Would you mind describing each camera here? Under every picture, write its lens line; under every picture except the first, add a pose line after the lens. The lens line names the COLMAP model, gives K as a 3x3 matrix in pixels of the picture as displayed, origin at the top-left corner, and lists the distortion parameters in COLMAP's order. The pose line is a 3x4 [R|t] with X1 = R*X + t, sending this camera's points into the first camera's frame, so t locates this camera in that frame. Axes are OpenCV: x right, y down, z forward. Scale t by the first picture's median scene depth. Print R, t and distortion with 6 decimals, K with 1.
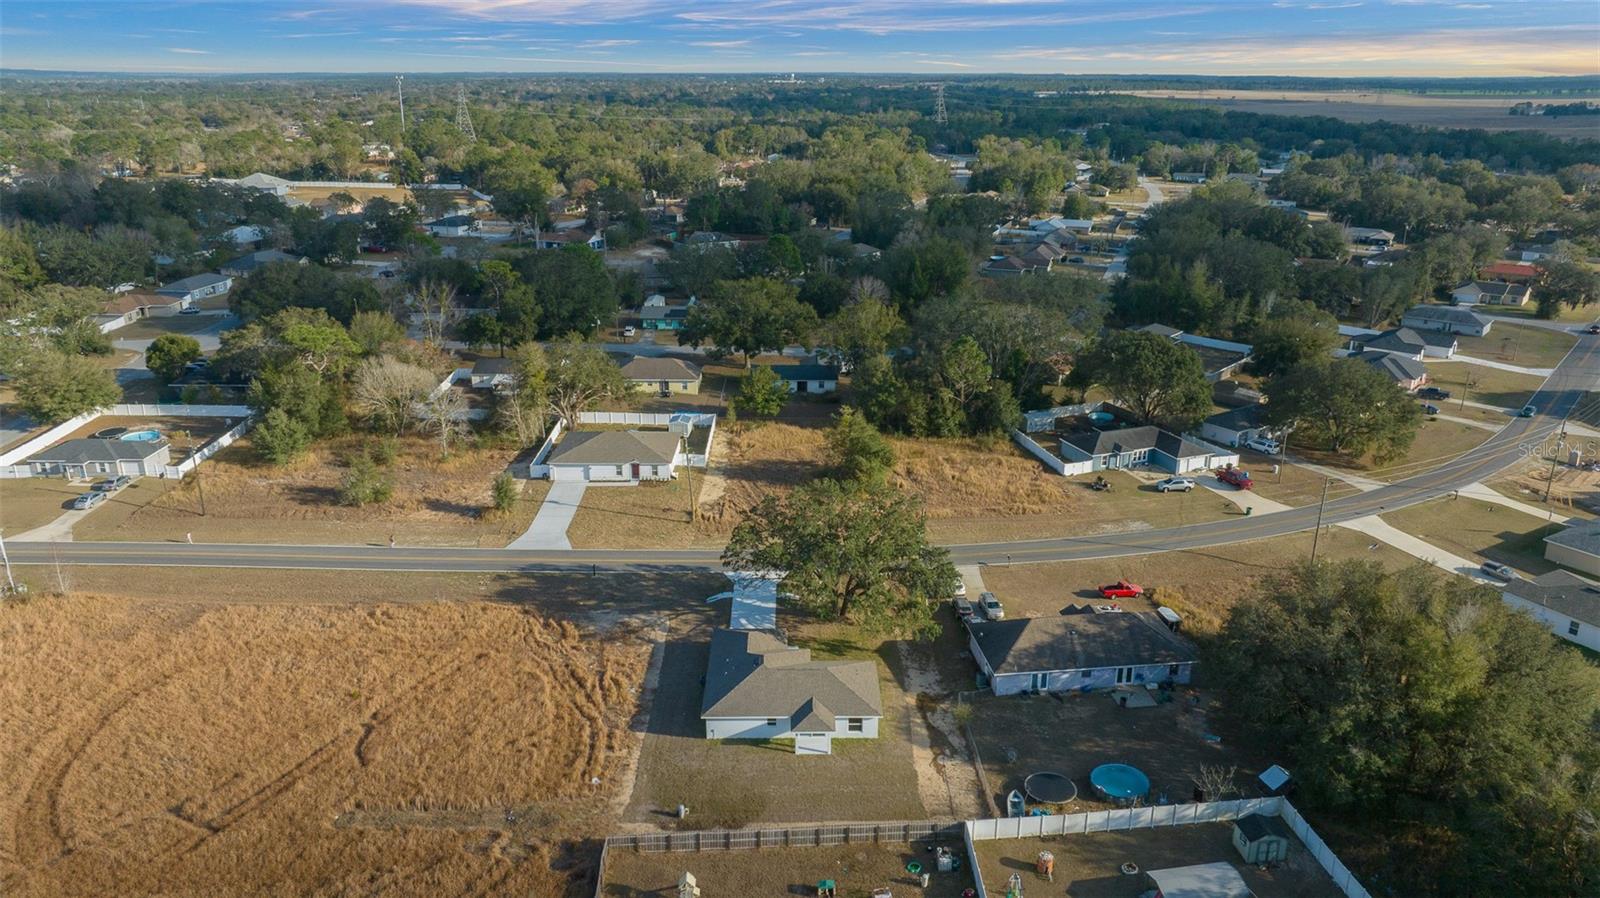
lens RADIAL K [[1125.2, 0, 805.6], [0, 1125.2, 447.5], [0, 0, 1]] dist [-0.025254, -0.002016]
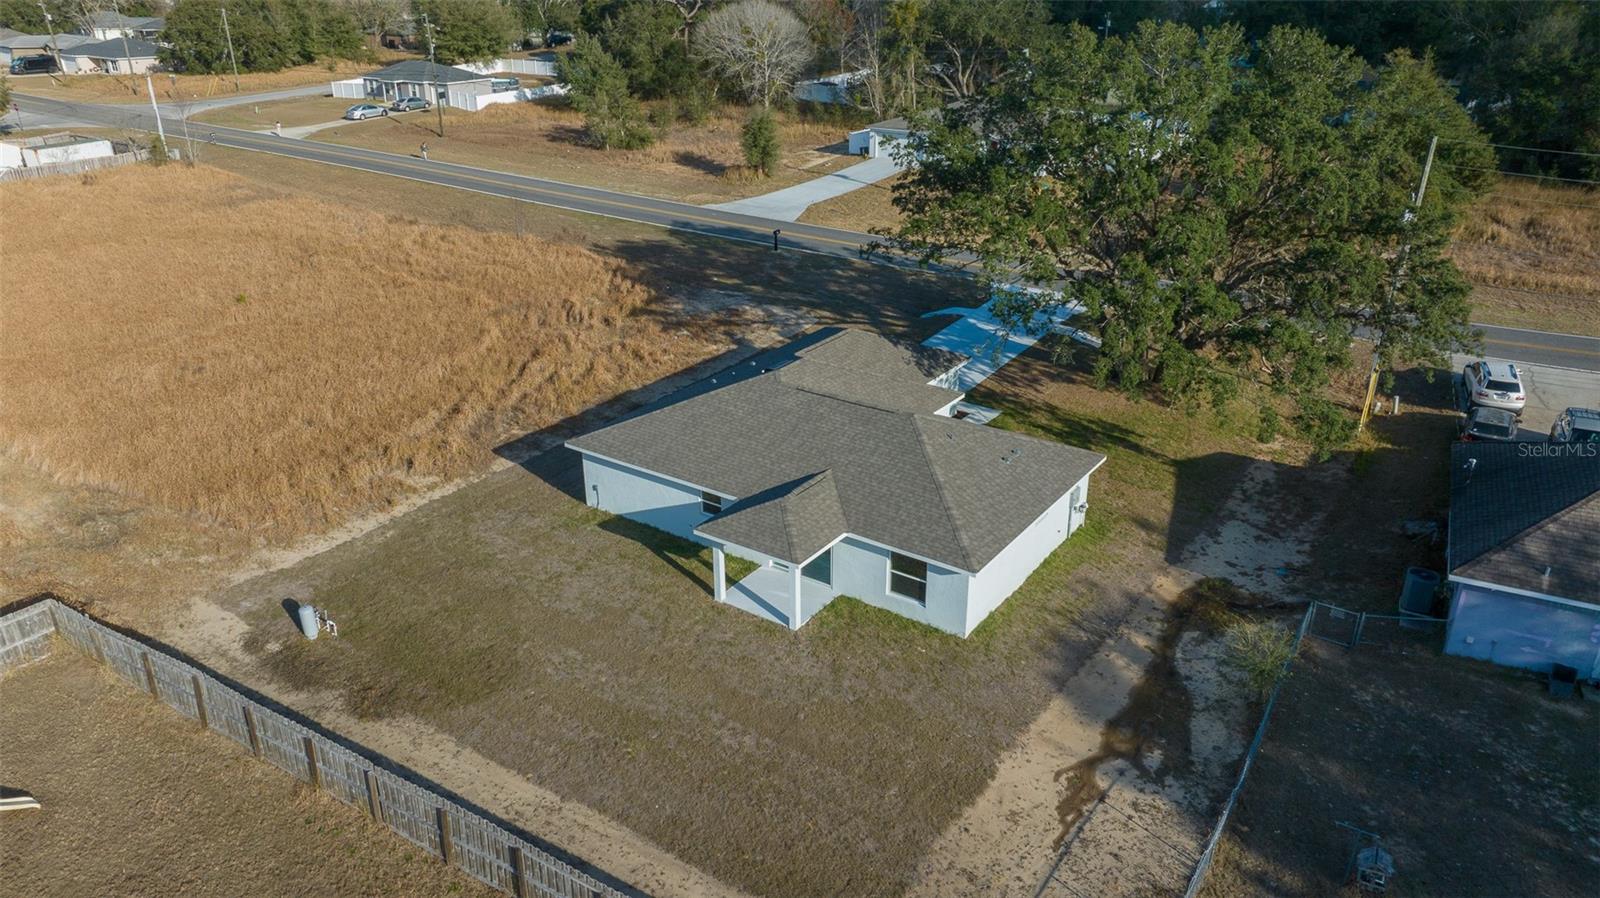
lens RADIAL K [[1125.2, 0, 805.6], [0, 1125.2, 447.5], [0, 0, 1]] dist [-0.025254, -0.002016]
pose [[0.813341, 0.228401, -0.535079, 0.186361], [-0.183222, 0.973475, 0.137028, 0.168610], [0.552183, -0.013412, 0.833615, 0.703720]]
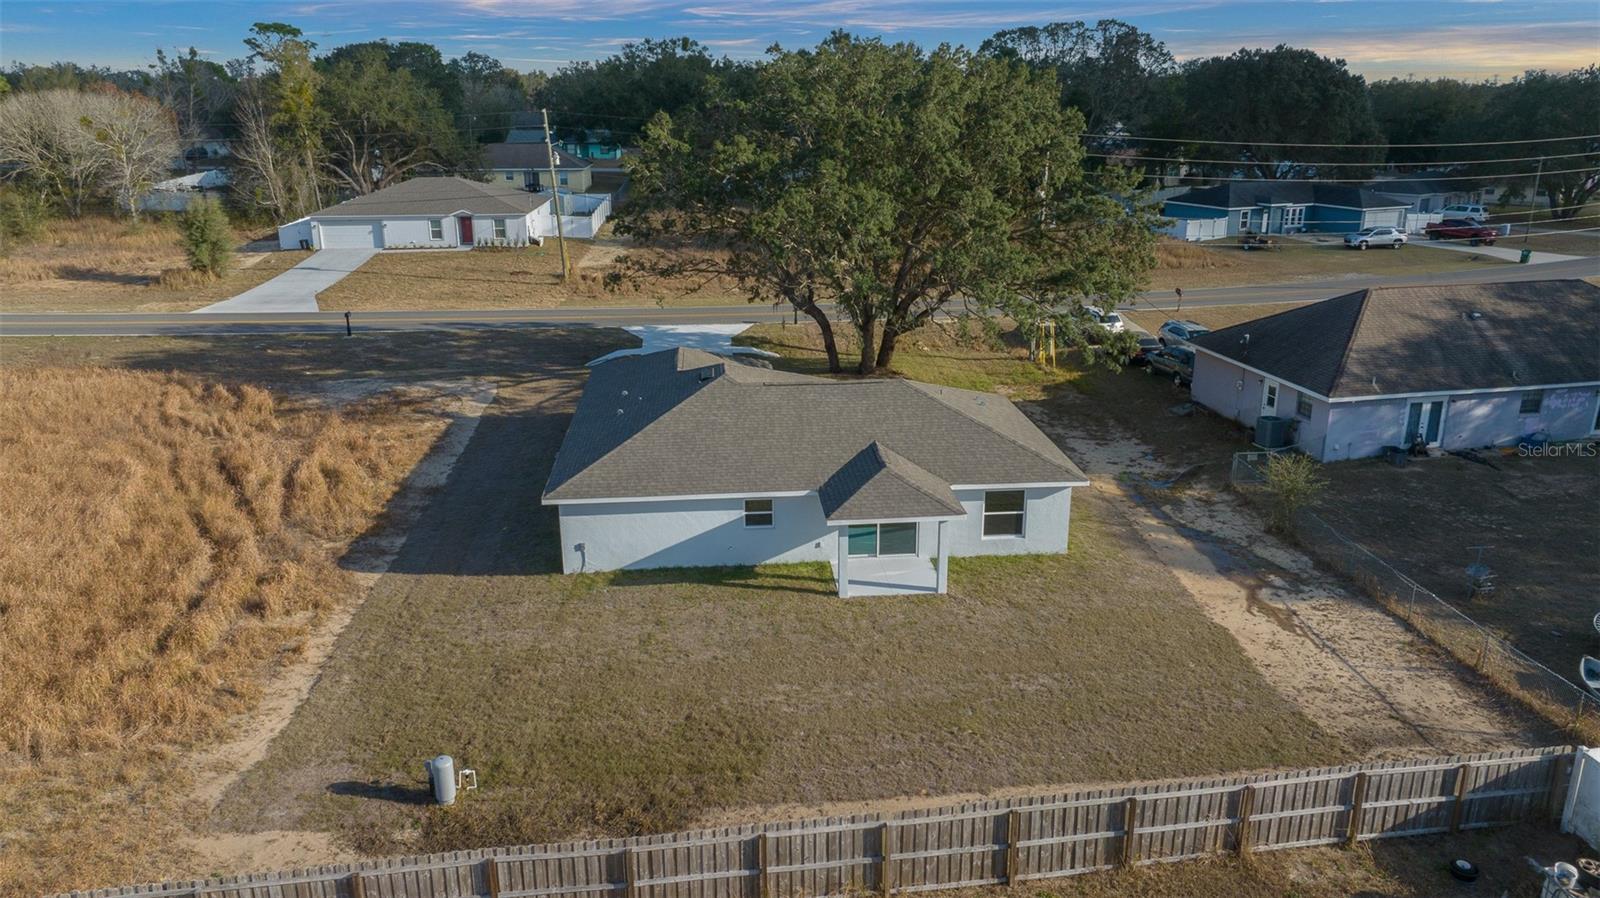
lens RADIAL K [[1125.2, 0, 805.6], [0, 1125.2, 447.5], [0, 0, 1]] dist [-0.025254, -0.002016]
pose [[0.996744, -0.029719, 0.074955, -0.040358], [0.031290, 0.999313, -0.019869, 0.229741], [-0.074313, 0.022150, 0.996989, 0.660556]]
